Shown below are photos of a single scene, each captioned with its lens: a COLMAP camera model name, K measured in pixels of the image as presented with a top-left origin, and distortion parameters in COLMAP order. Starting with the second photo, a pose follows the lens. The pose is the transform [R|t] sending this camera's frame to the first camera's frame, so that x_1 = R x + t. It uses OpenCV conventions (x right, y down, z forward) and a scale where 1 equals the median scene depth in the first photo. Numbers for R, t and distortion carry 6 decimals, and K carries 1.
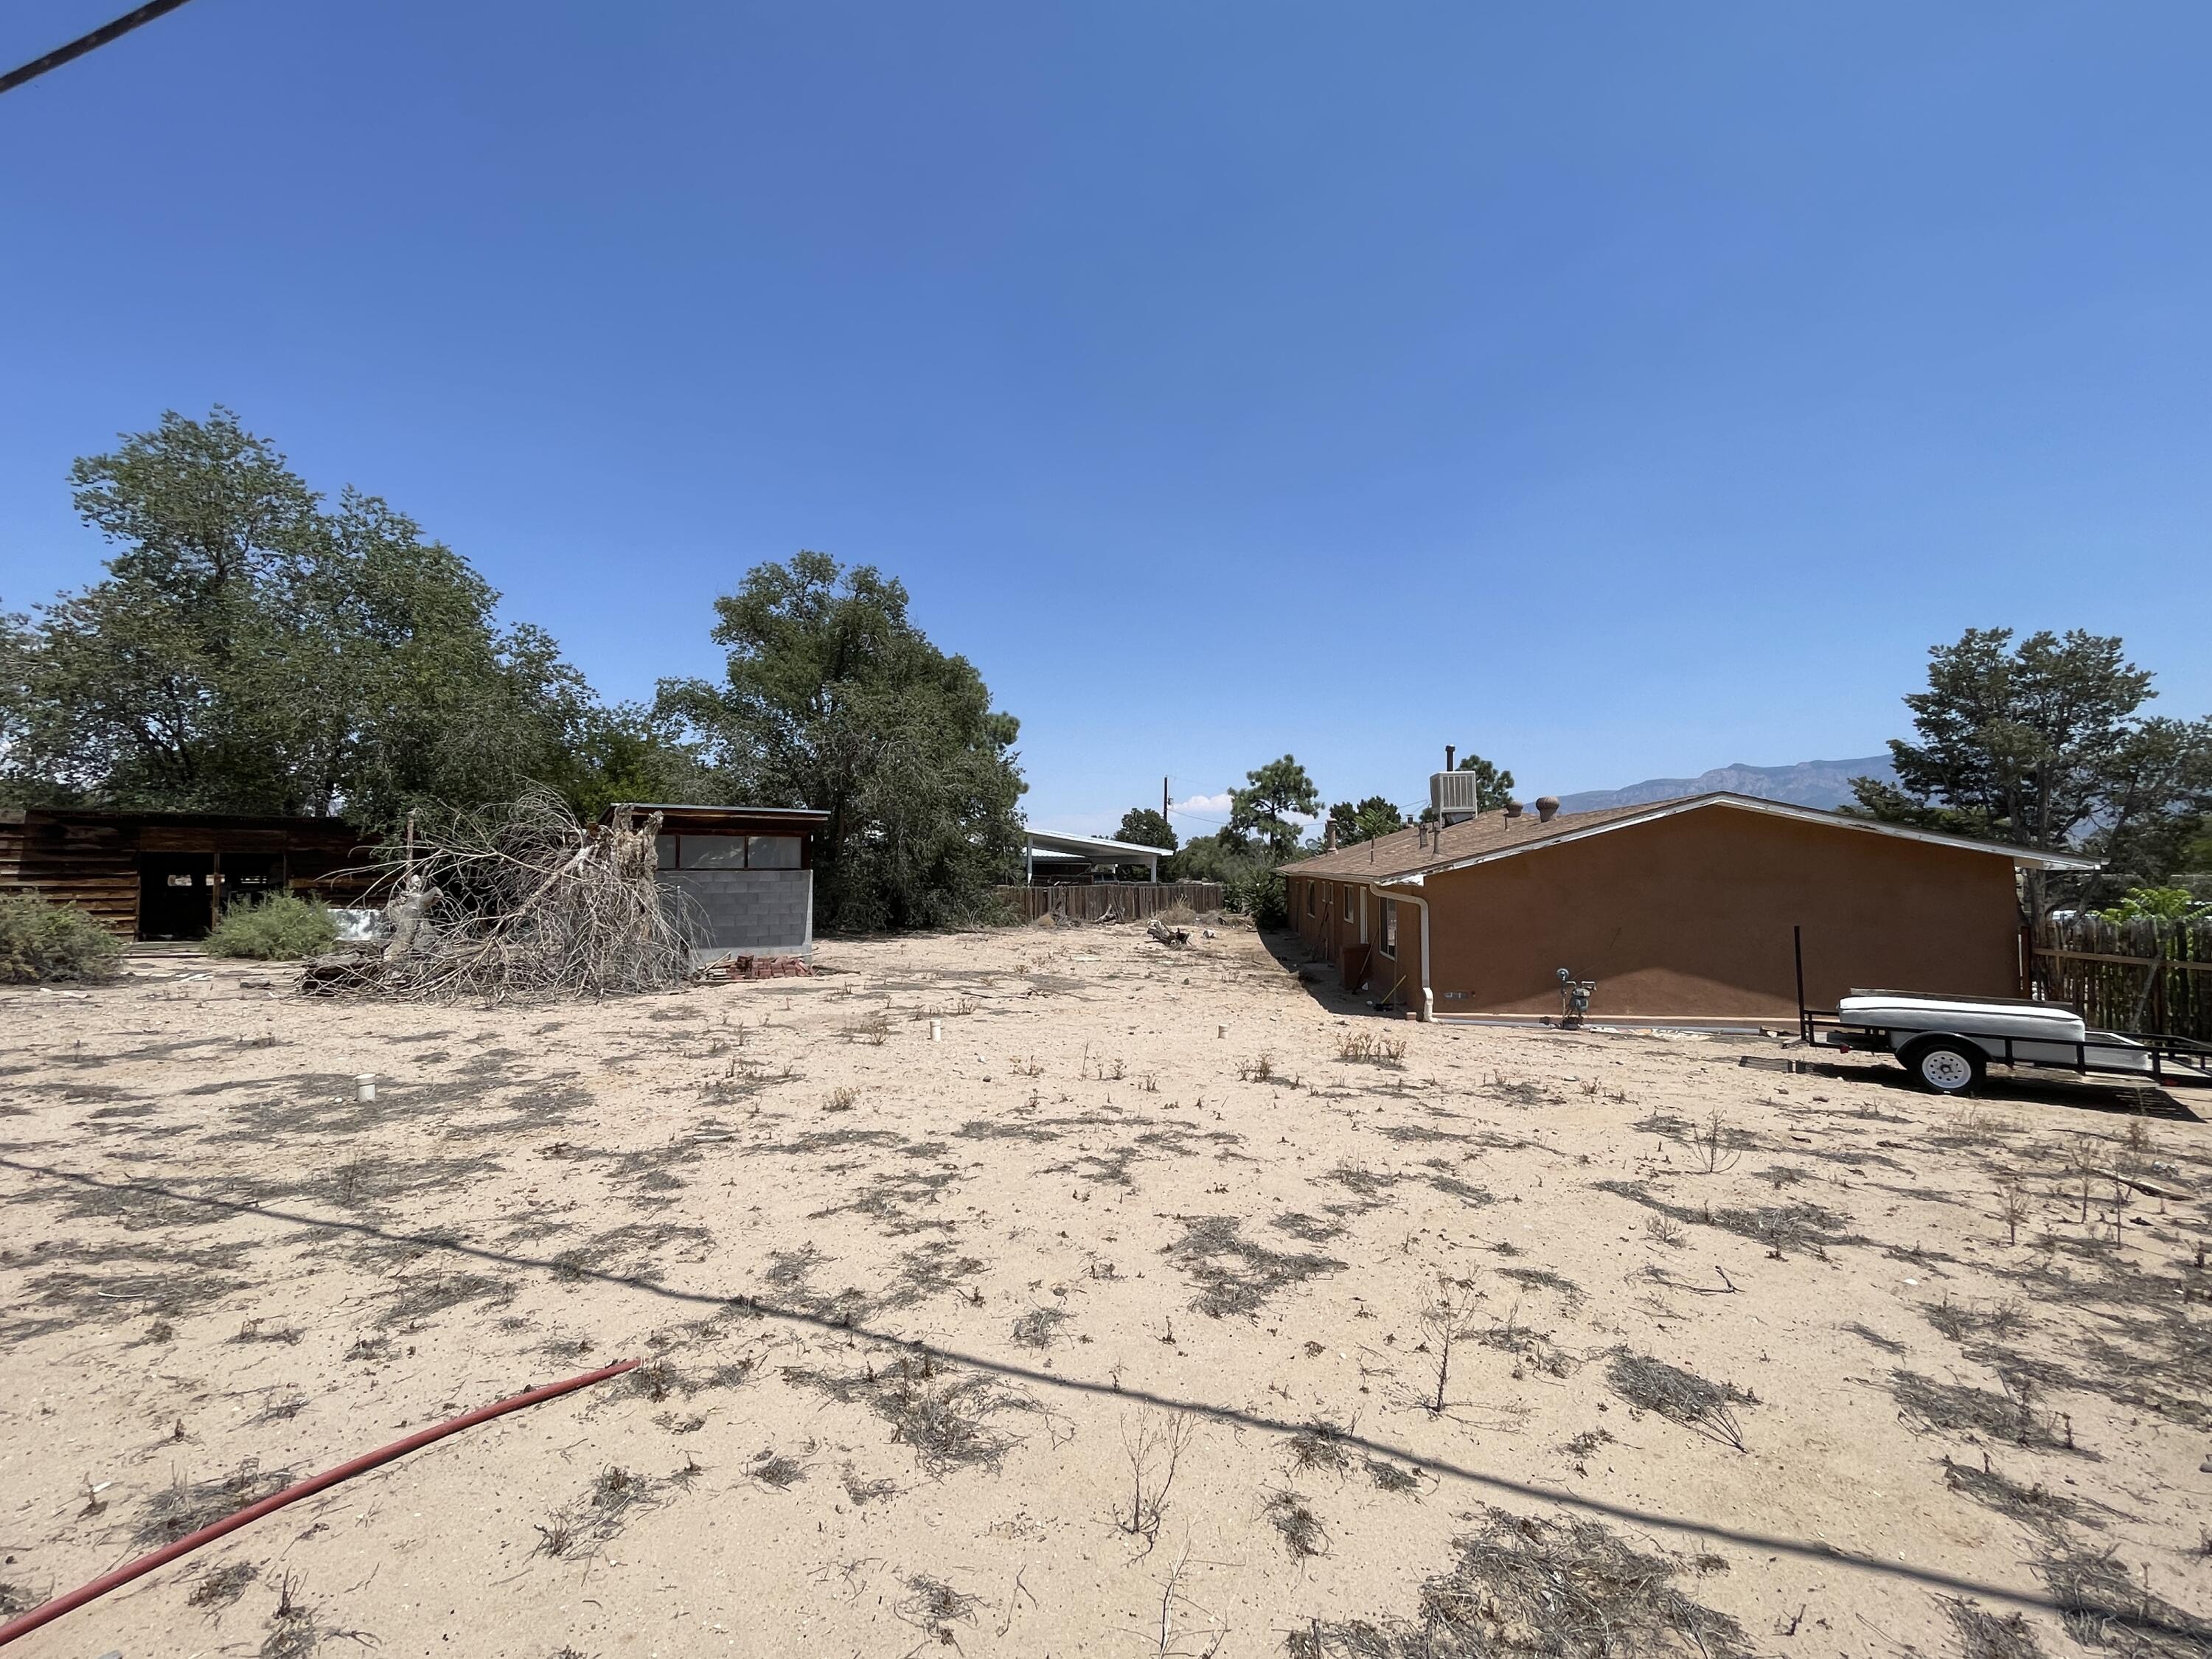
lens RADIAL K [[971.1, 0, 1108.5], [0, 971.1, 825.7], [0, 0, 1]] dist [-0.006486, 0.001498]
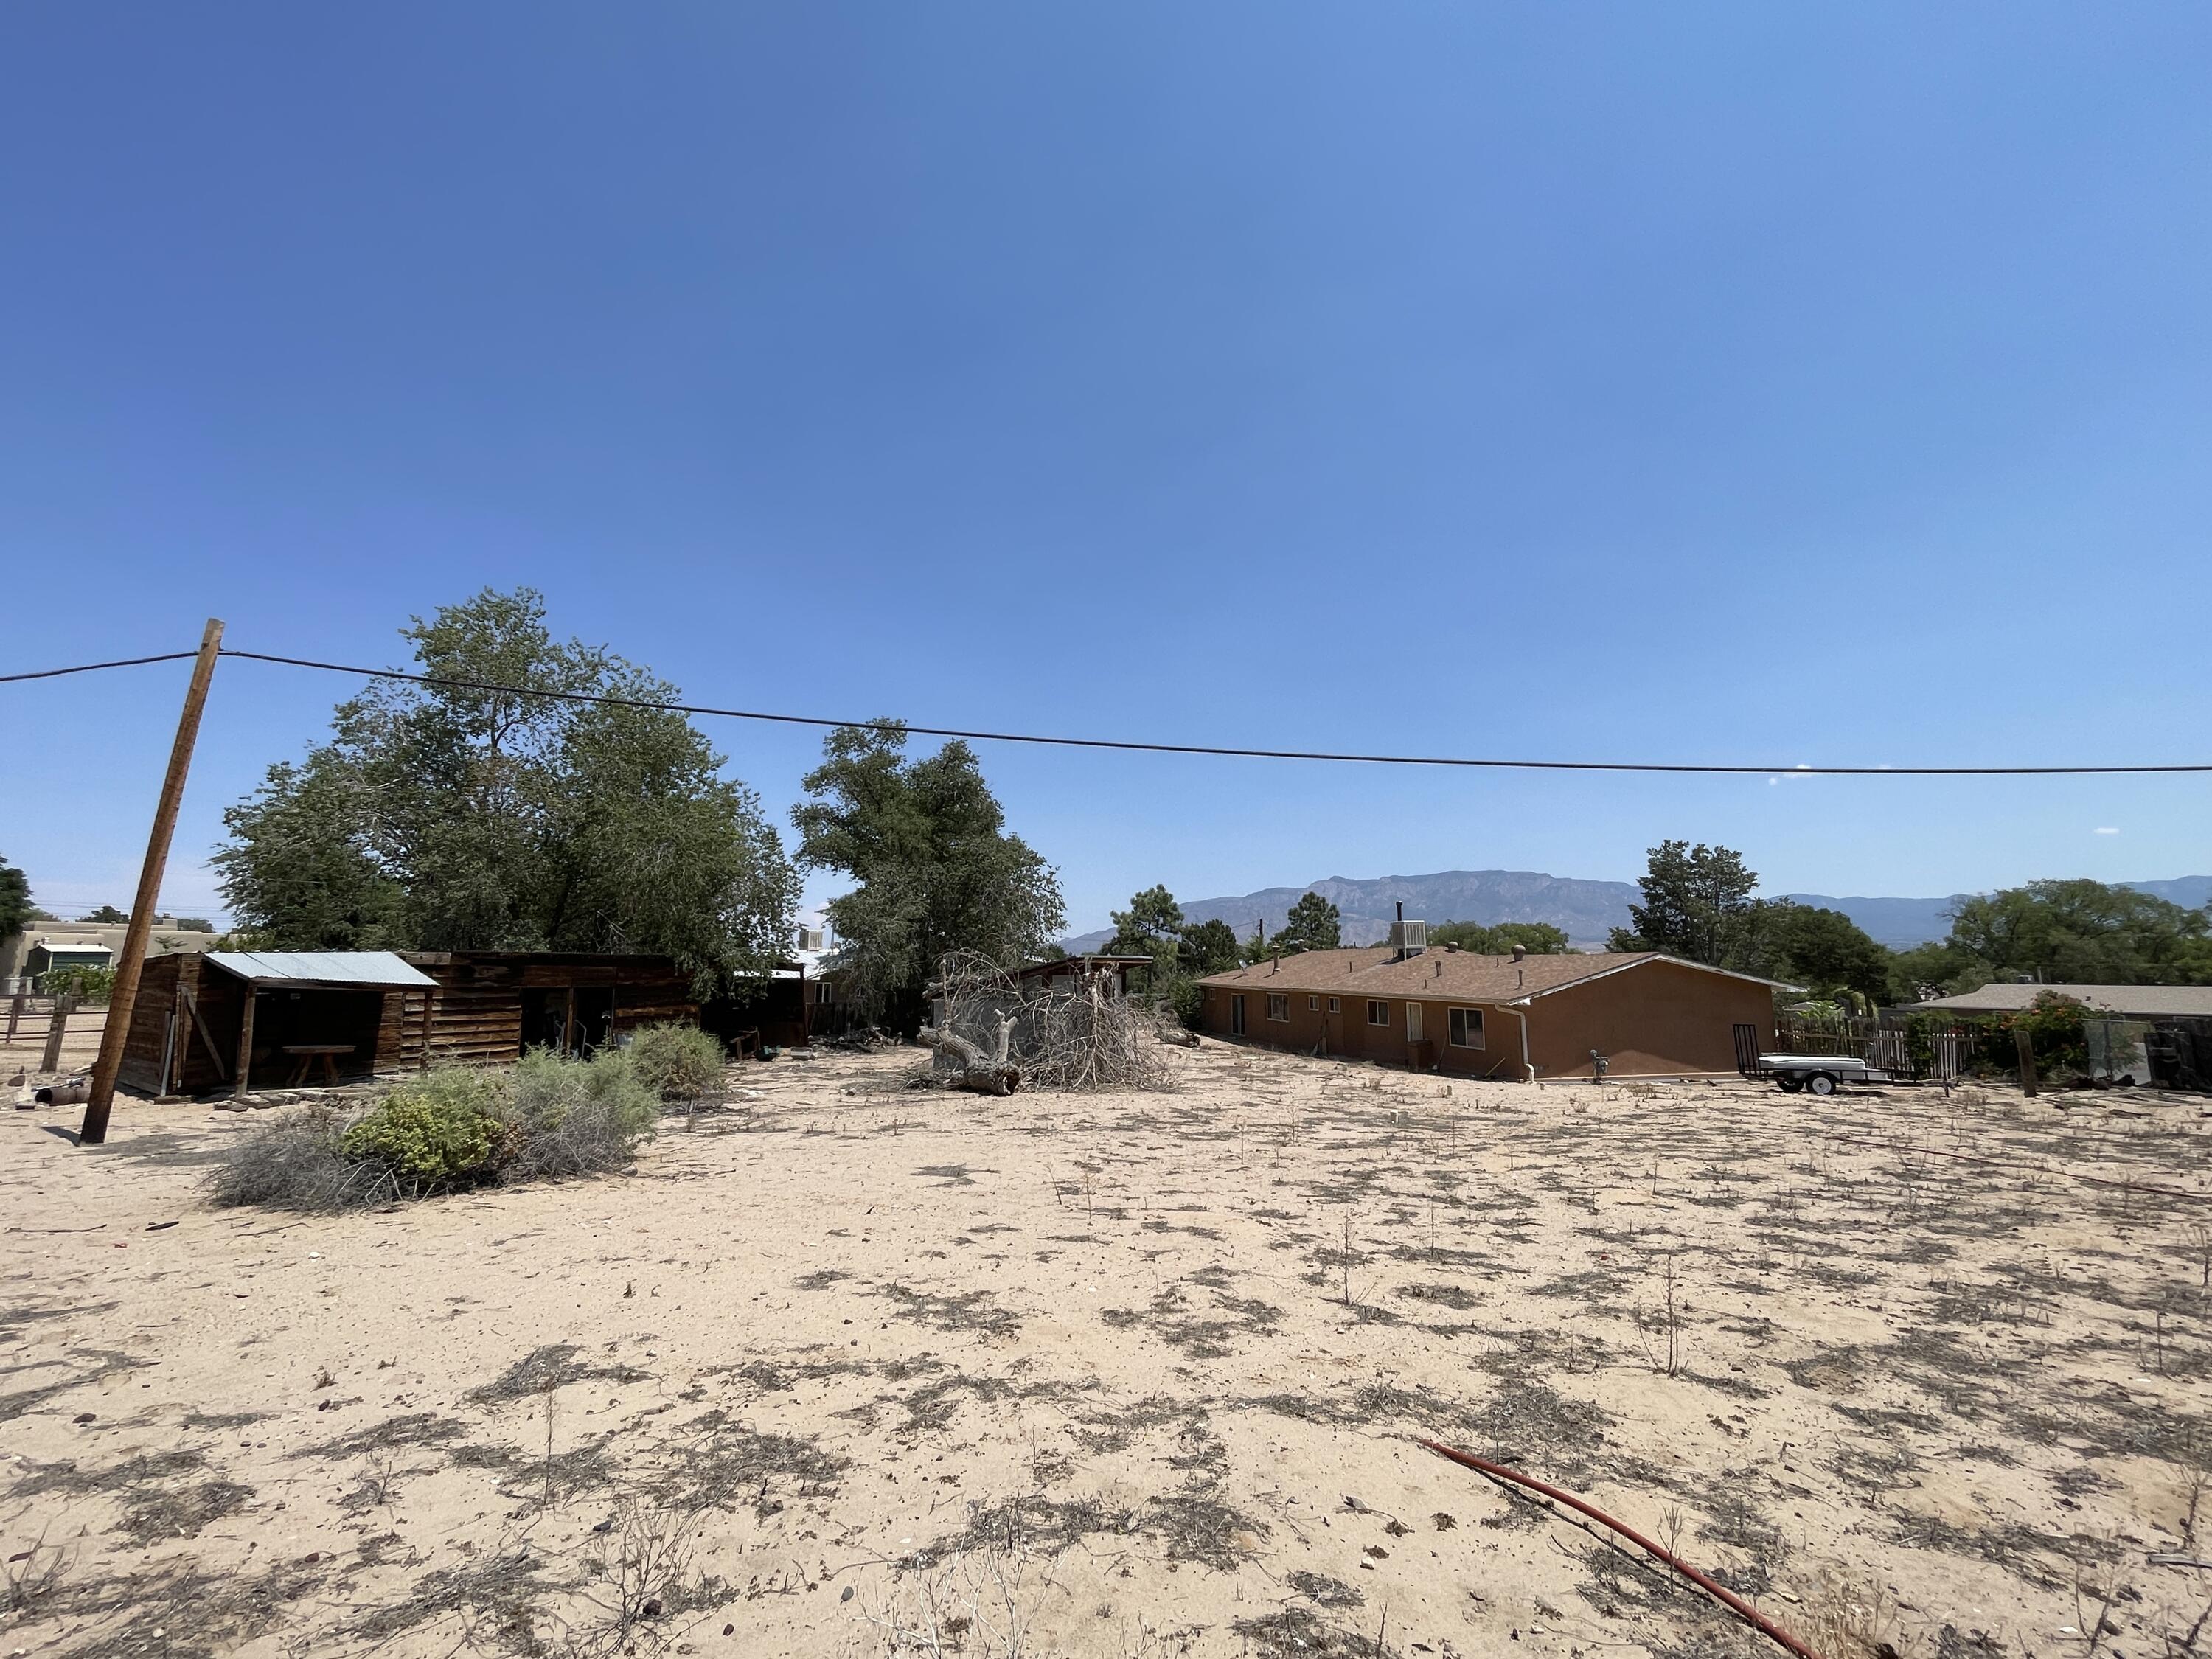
lens RADIAL K [[971.1, 0, 1097.7], [0, 971.1, 827.3], [0, 0, 1]] dist [-0.006486, 0.001498]
pose [[0.940250, 0.045227, 0.337467, -0.993584], [-0.011834, 0.994881, -0.100362, -0.070595], [-0.340279, 0.090372, 0.935972, -0.399805]]
